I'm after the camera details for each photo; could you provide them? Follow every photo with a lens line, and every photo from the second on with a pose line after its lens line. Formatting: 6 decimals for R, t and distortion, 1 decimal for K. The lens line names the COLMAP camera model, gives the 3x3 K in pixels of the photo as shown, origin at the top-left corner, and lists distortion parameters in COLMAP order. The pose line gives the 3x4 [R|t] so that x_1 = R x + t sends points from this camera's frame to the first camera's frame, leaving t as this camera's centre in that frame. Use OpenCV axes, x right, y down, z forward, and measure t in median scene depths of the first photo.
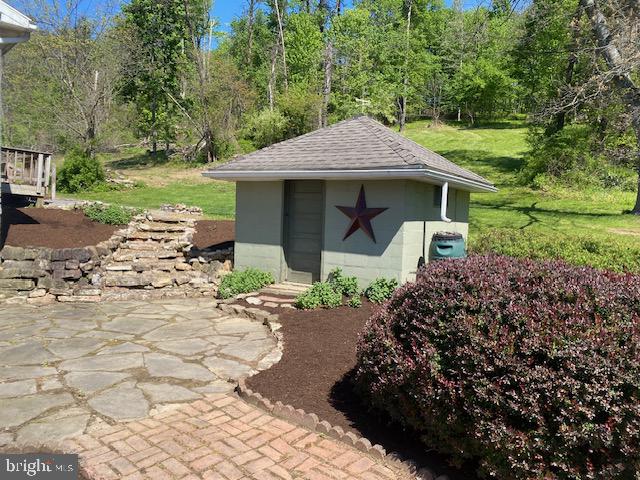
lens RADIAL K [[498.4, 0, 325.7], [0, 498.4, 240.6], [0, 0, 1]] dist [0.047495, -0.083953]
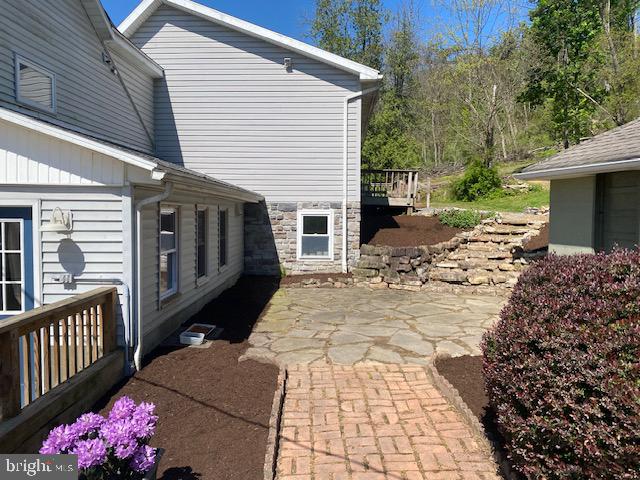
lens RADIAL K [[499.6, 0, 301.6], [0, 499.6, 241.5], [0, 0, 1]] dist [0.049076, -0.067442]
pose [[0.649678, 0.005173, -0.760192, 0.195895], [-0.012668, 0.999912, -0.004022, 0.007435], [0.760104, 0.012243, 0.649686, 0.000906]]
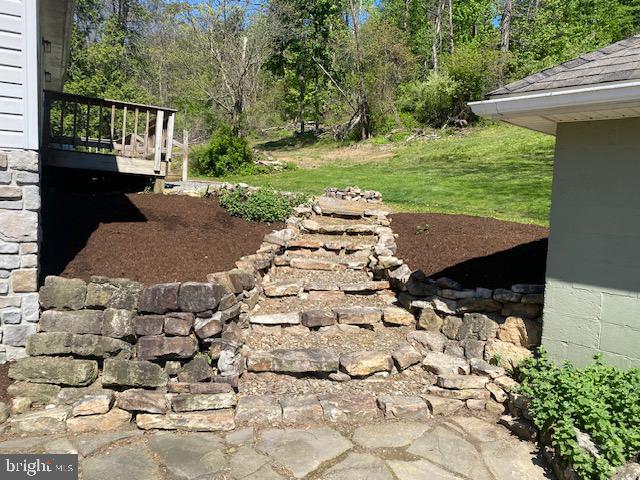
lens RADIAL K [[490.7, 0, 314.8], [0, 490.7, 231.3], [0, 0, 1]] dist [0.043307, -0.071720]
pose [[0.958548, 0.019557, -0.284259, -0.195781], [-0.015859, 0.999757, 0.015305, -0.030026], [0.284489, -0.010162, 0.958625, 0.450669]]
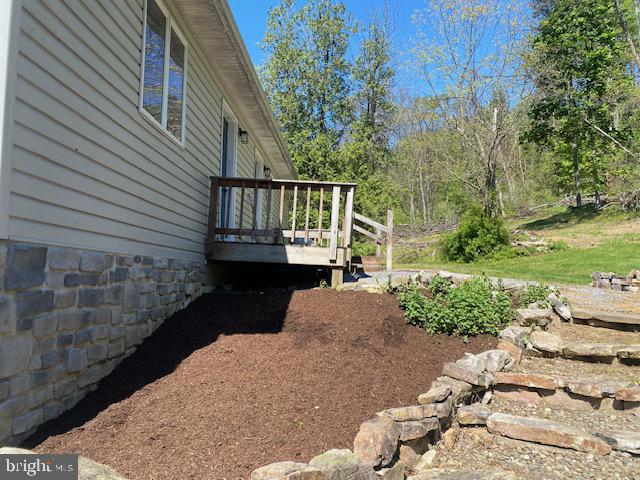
lens RADIAL K [[479.8, 0, 323.4], [0, 479.8, 239.1], [0, 0, 1]] dist [0.040019, -0.033423]
pose [[0.680915, -0.084584, -0.727461, -0.222389], [-0.020946, 0.990653, -0.134792, -0.050937], [0.732063, 0.107019, 0.672779, 0.669661]]
